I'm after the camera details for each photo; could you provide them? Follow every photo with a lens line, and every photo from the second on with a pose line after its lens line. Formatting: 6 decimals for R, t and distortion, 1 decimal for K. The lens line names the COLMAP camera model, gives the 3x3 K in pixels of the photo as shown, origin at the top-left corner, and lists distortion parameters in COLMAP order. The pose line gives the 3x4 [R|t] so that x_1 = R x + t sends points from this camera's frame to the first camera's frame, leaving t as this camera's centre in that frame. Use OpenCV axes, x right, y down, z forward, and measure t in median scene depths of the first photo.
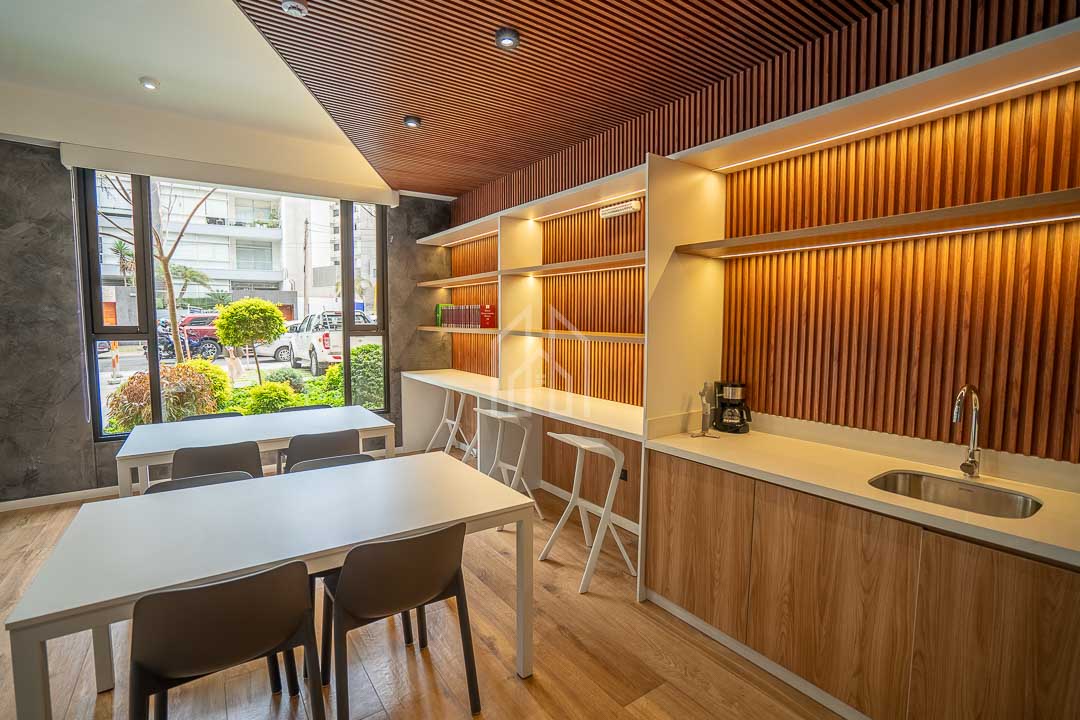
lens RADIAL K [[496.2, 0, 547.5], [0, 496.2, 356.4], [0, 0, 1]] dist [-0.009536, 0.000653]
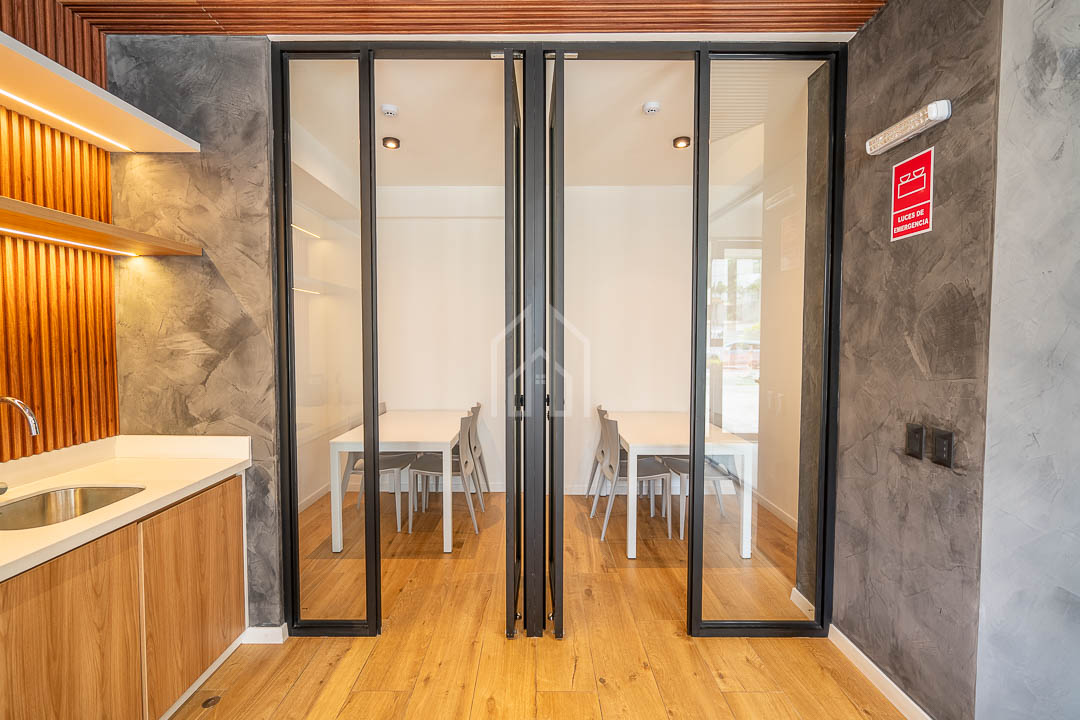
lens RADIAL K [[496.2, 0, 547.5], [0, 496.2, 356.4], [0, 0, 1]] dist [-0.009536, 0.000653]
pose [[-0.817208, -0.021059, 0.575958, -0.530630], [0.048190, 0.993336, 0.104695, -0.073458], [-0.574324, 0.113313, -0.810748, 1.206950]]
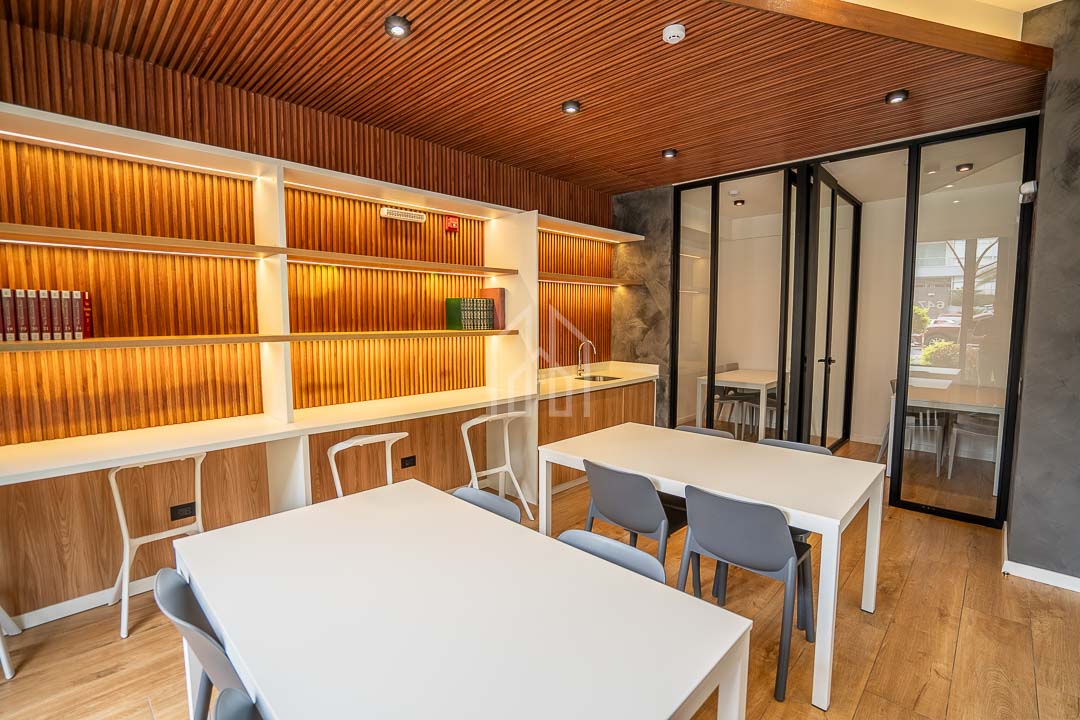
lens RADIAL K [[496.2, 0, 547.5], [0, 496.2, 356.4], [0, 0, 1]] dist [-0.009536, 0.000653]
pose [[-0.198164, -0.077037, 0.977137, -1.897712], [0.080259, 0.992284, 0.094508, -0.145067], [-0.976877, 0.097152, -0.190452, 1.832632]]
